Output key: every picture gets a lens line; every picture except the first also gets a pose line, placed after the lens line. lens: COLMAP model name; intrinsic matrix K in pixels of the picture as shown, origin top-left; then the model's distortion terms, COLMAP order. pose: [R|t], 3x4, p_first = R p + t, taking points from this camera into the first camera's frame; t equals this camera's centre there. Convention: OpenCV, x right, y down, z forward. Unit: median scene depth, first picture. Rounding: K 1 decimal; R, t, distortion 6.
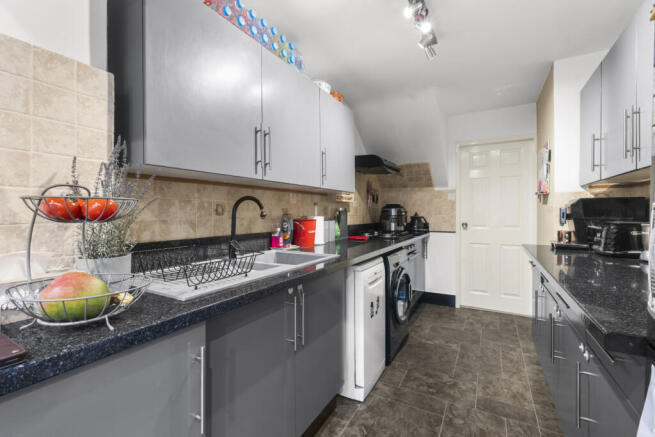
lens RADIAL K [[291.3, 0, 328.0], [0, 291.3, 216.1], [0, 0, 1]] dist [0.003383, 0.000136]
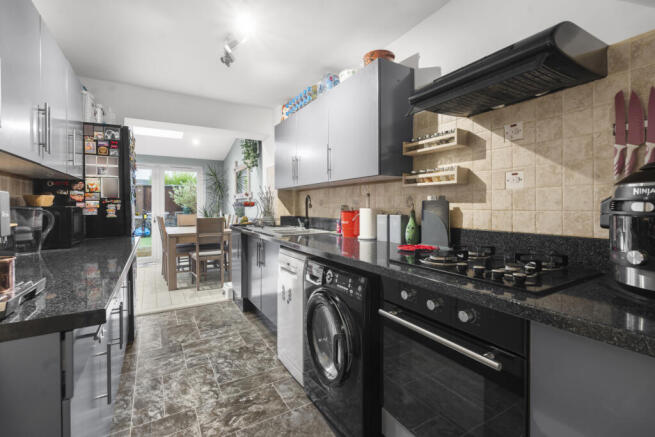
lens RADIAL K [[291.3, 0, 327.7], [0, 291.3, 212.2], [0, 0, 1]] dist [0.003383, 0.000136]
pose [[-0.504328, 0.017376, -0.863337, 1.012180], [-0.004110, 0.999738, 0.022522, -0.007312], [0.863502, 0.014907, -0.504125, 1.698523]]
